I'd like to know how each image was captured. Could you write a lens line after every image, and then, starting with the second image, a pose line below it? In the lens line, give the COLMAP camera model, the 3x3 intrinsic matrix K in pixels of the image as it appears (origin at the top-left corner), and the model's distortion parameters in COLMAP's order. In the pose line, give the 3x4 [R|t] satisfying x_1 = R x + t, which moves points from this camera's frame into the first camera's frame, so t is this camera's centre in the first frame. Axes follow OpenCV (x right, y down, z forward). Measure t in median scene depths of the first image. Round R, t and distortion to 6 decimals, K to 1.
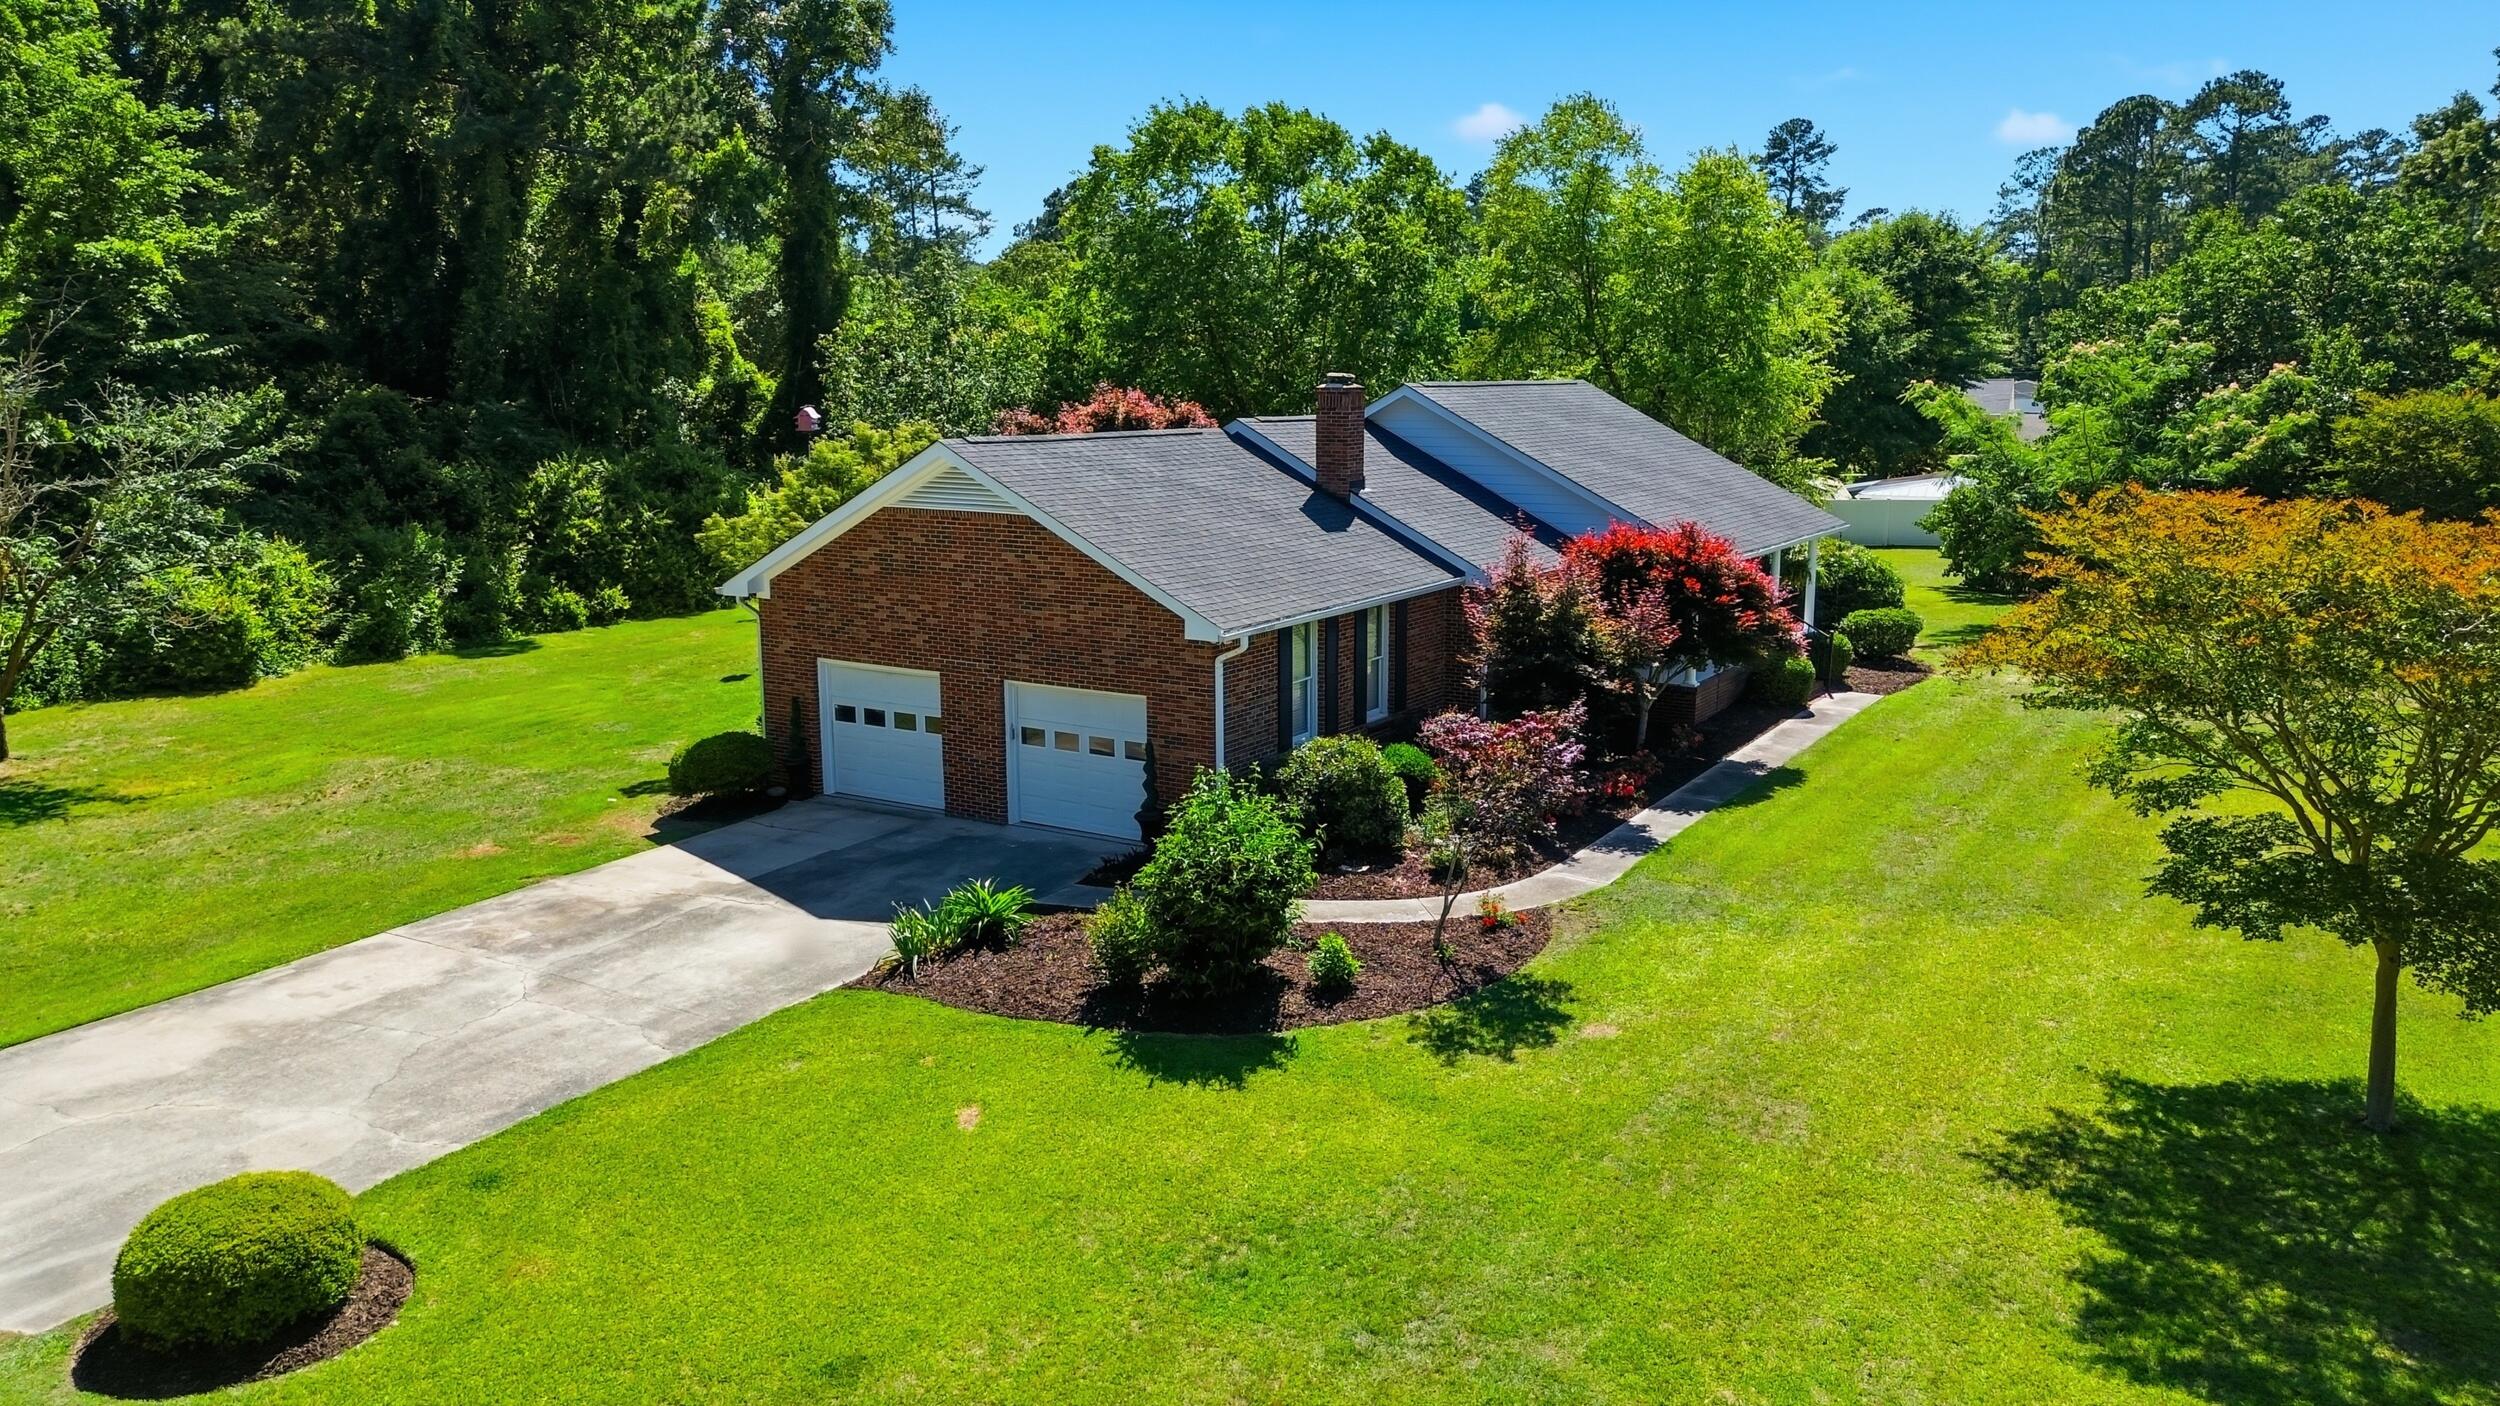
lens RADIAL K [[1781.4, 0, 1250.0], [0, 1781.4, 703.0], [0, 0, 1]] dist [0.058869, -0.060254]
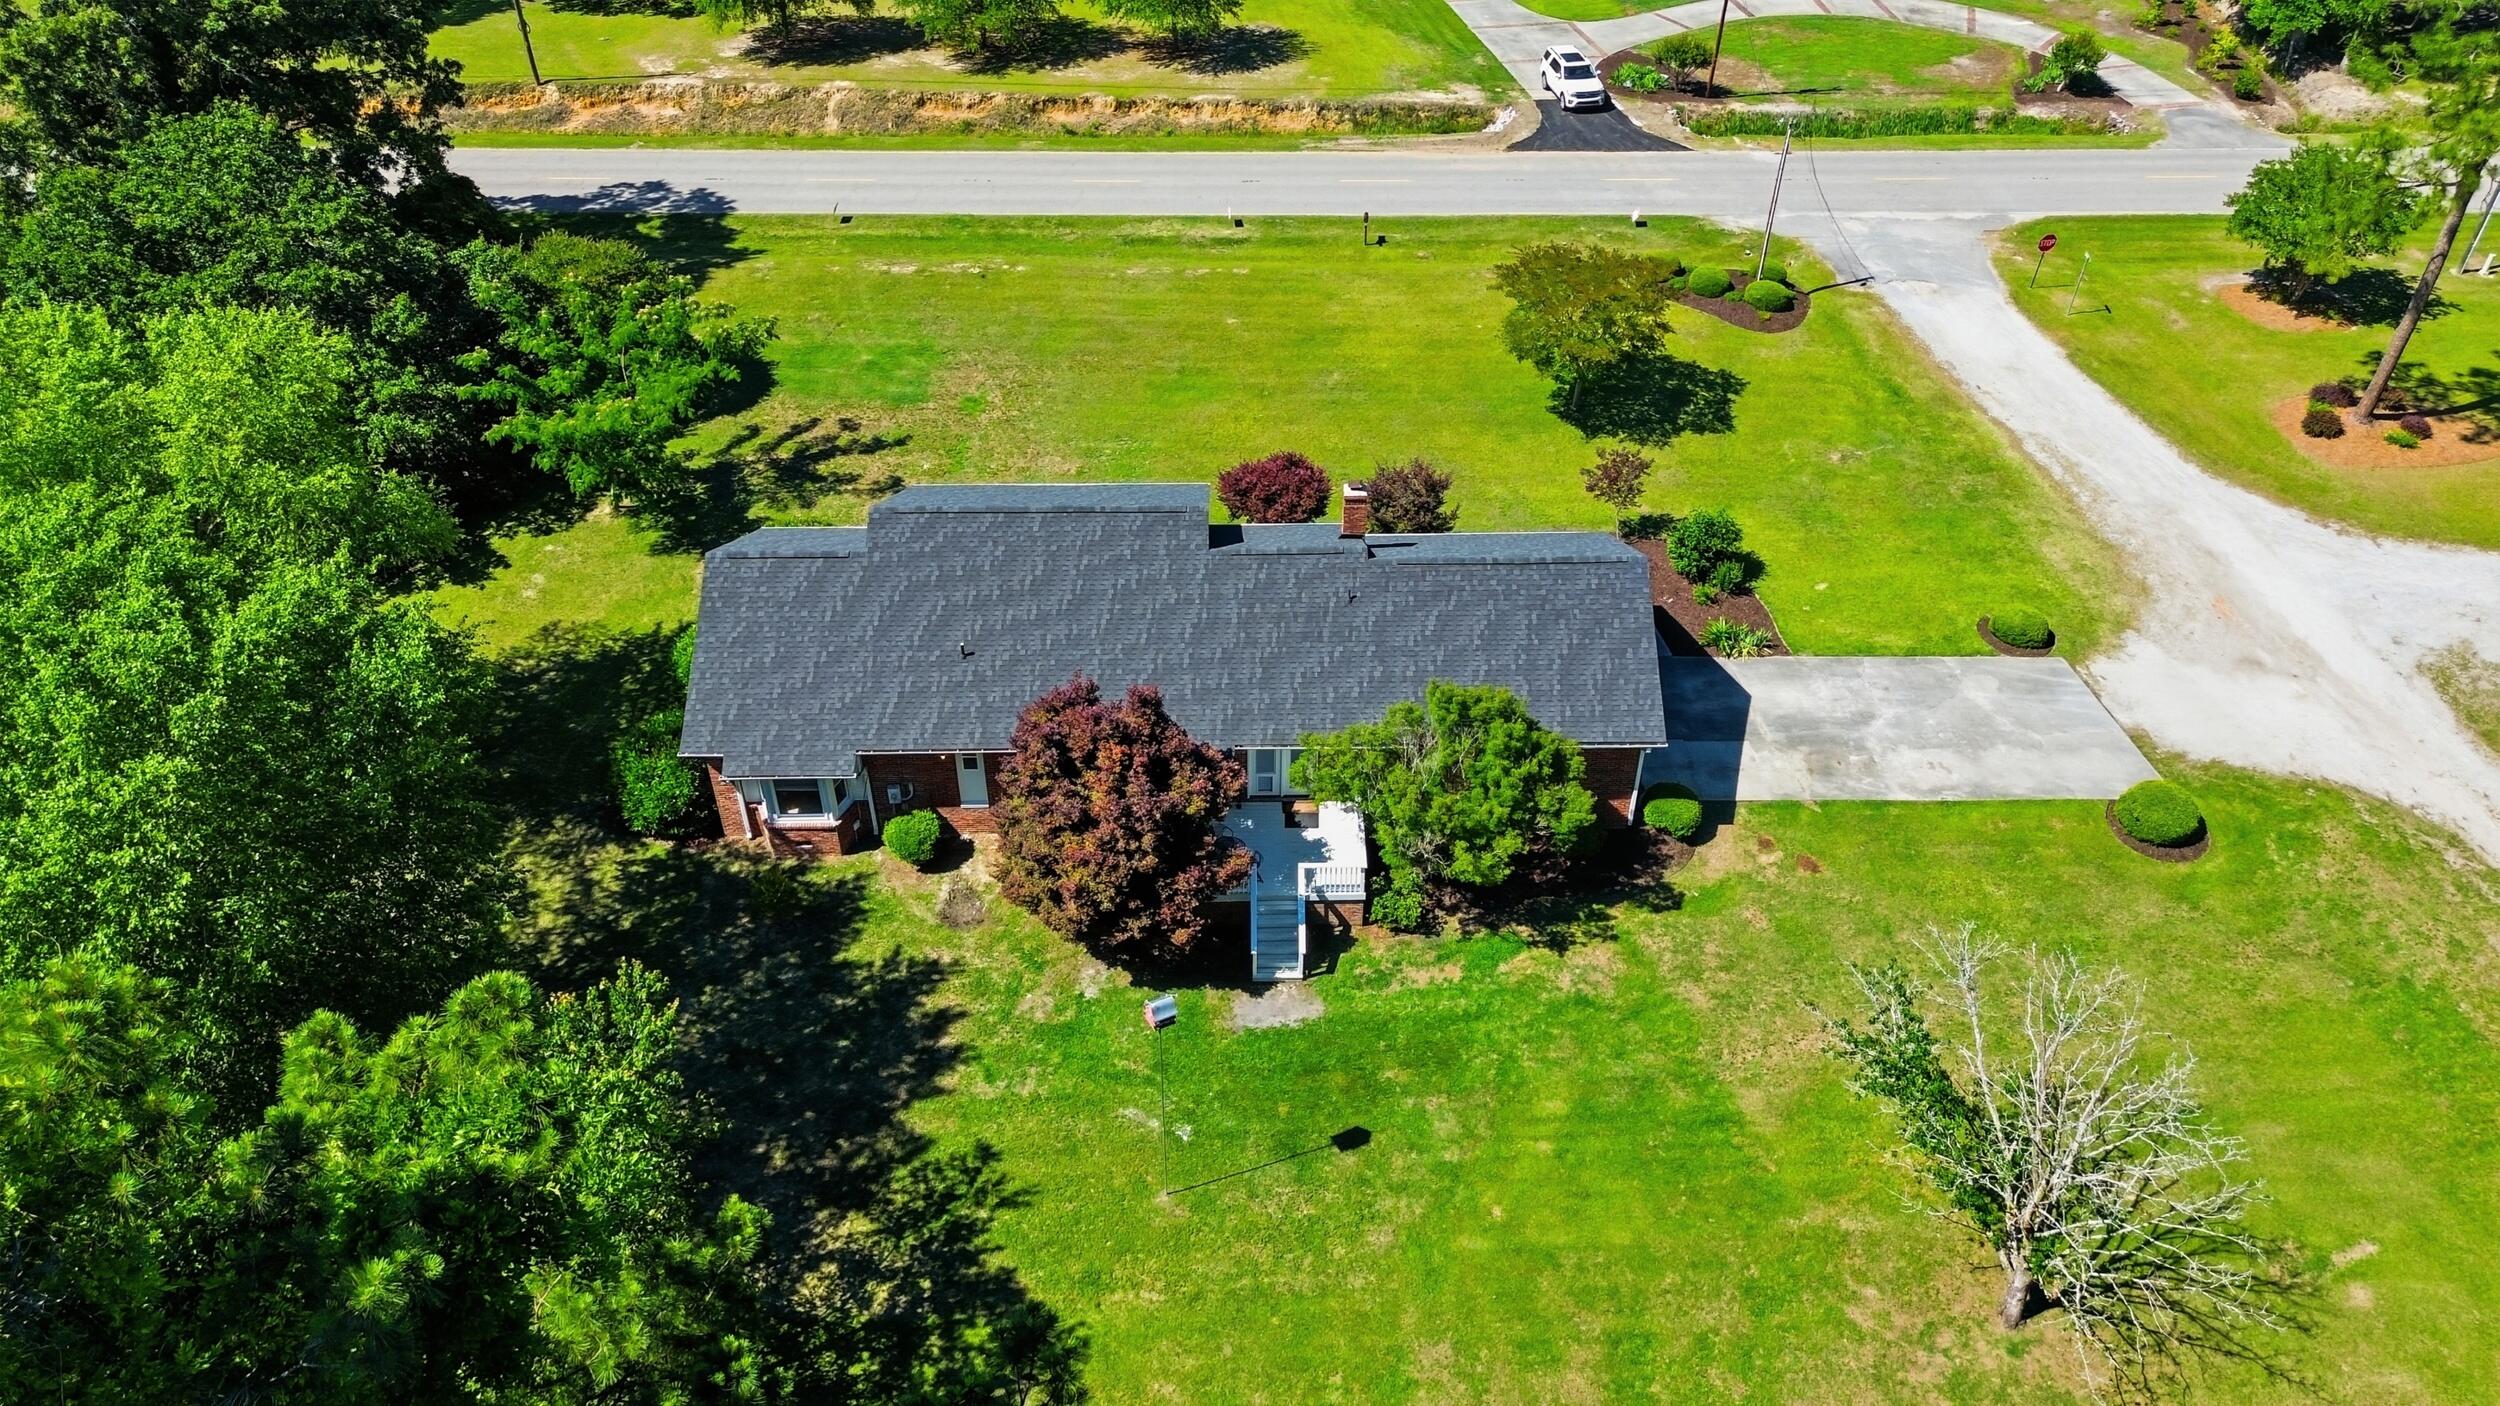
lens RADIAL K [[1781.4, 0, 1250.0], [0, 1781.4, 703.0], [0, 0, 1]] dist [0.058869, -0.060254]
pose [[-0.537607, -0.526202, 0.658855, -1.311571], [0.154388, 0.706740, 0.690422, -1.447507], [-0.828941, 0.472895, -0.298709, 2.060079]]
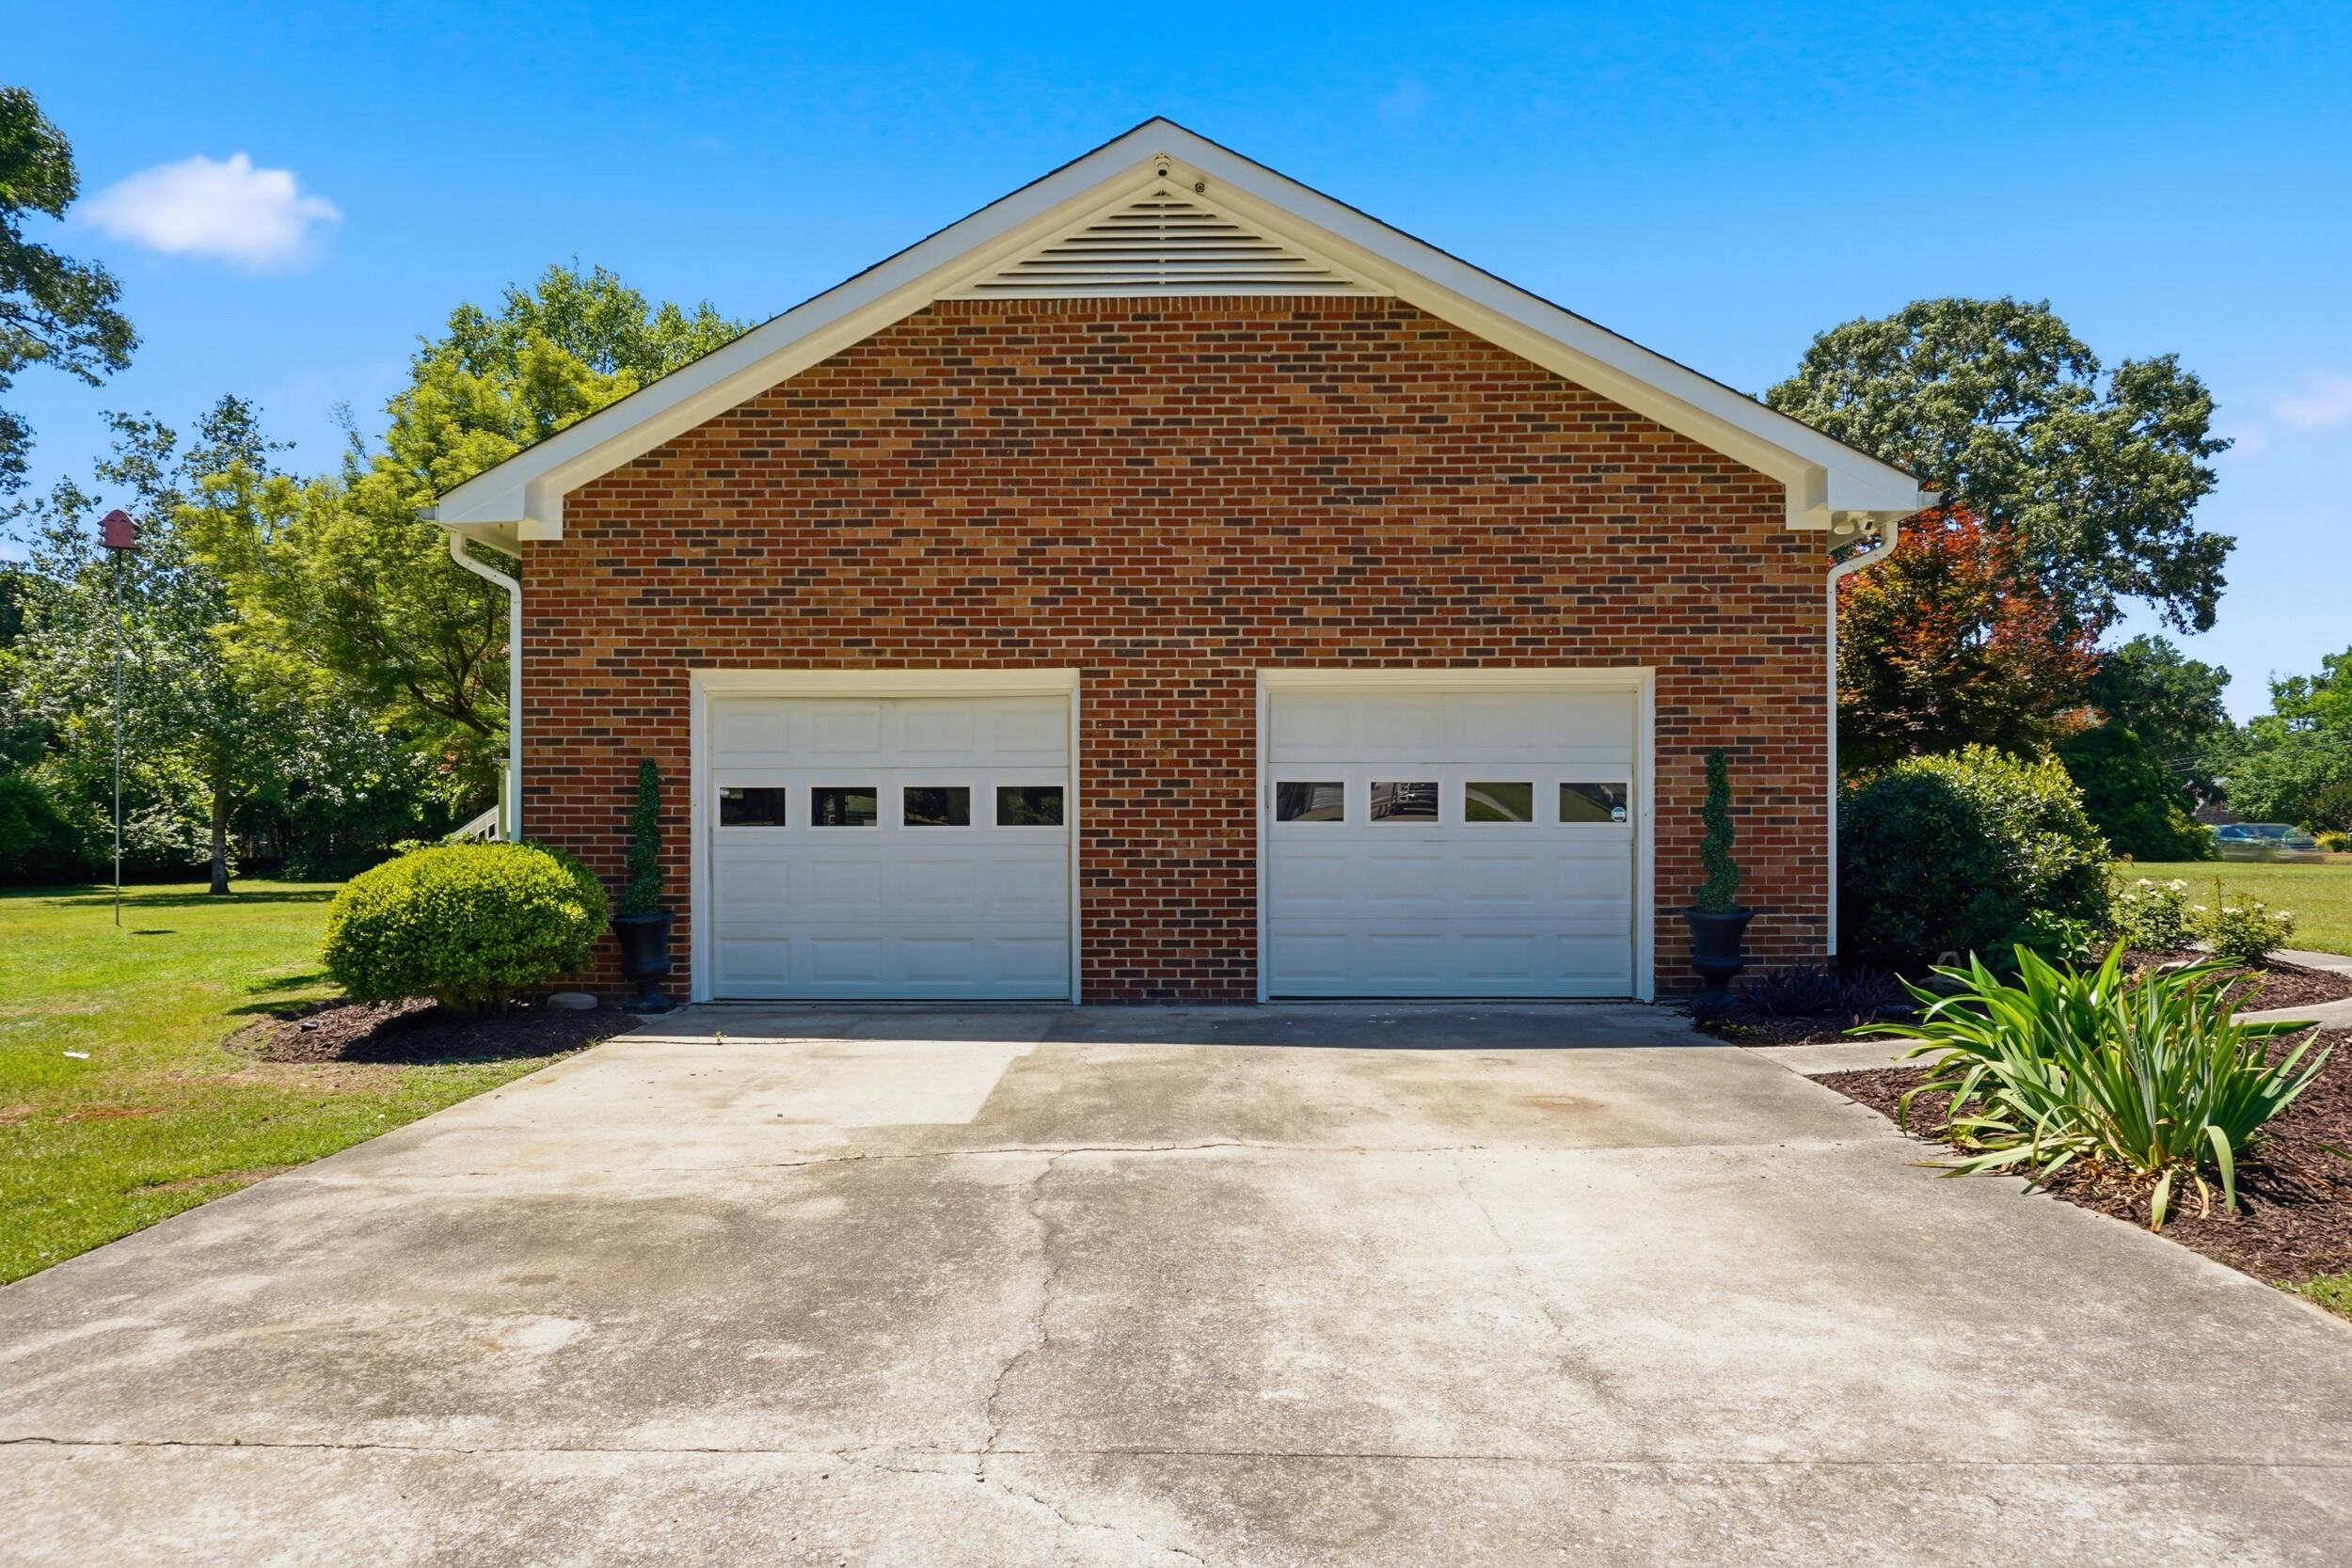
lens RADIAL K [[1692.2, 0, 1236.0], [0, 1692.2, 787.1], [0, 0, 1]] dist [-0.045927, 0.007550]
pose [[0.860777, 0.009207, 0.508900, -0.387140], [0.093515, 0.979955, -0.175905, 0.096952], [-0.500318, 0.199005, 0.842662, 0.699014]]
